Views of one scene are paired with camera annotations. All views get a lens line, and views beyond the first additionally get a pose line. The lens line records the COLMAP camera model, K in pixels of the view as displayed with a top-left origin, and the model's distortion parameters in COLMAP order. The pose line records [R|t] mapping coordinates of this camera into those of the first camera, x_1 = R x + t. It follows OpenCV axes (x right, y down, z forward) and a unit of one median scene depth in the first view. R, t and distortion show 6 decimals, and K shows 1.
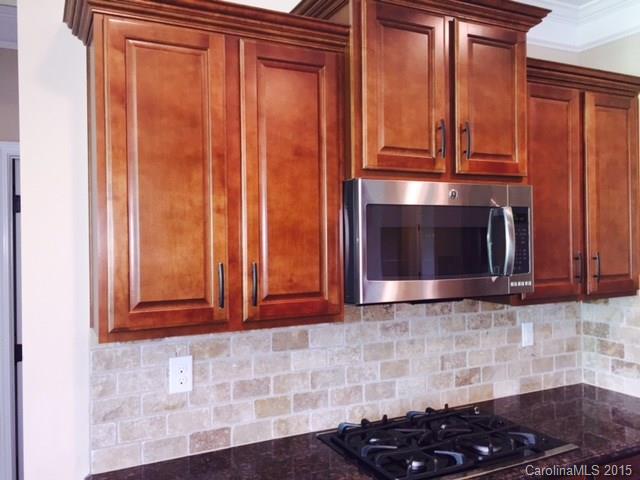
lens RADIAL K [[560.7, 0, 318.0], [0, 560.7, 242.0], [0, 0, 1]] dist [0.072780, -0.077720]
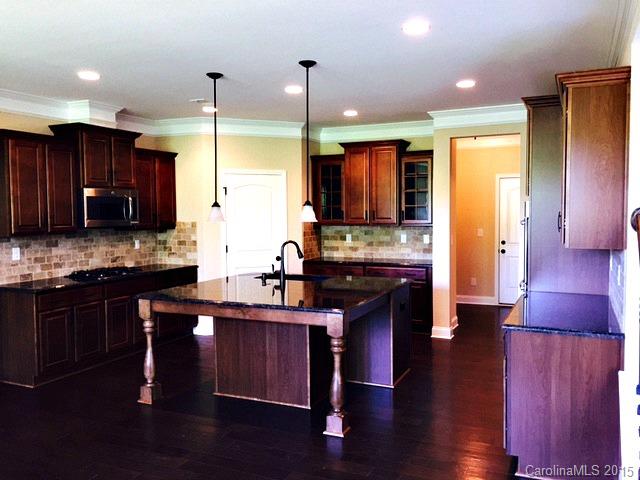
lens RADIAL K [[560.7, 0, 322.7], [0, 560.7, 238.1], [0, 0, 1]] dist [0.072780, -0.077720]
pose [[0.785944, -0.025184, 0.617784, -0.719414], [0.000637, 0.999203, 0.039922, 0.035633], [-0.618297, -0.030982, 0.785334, -1.997614]]
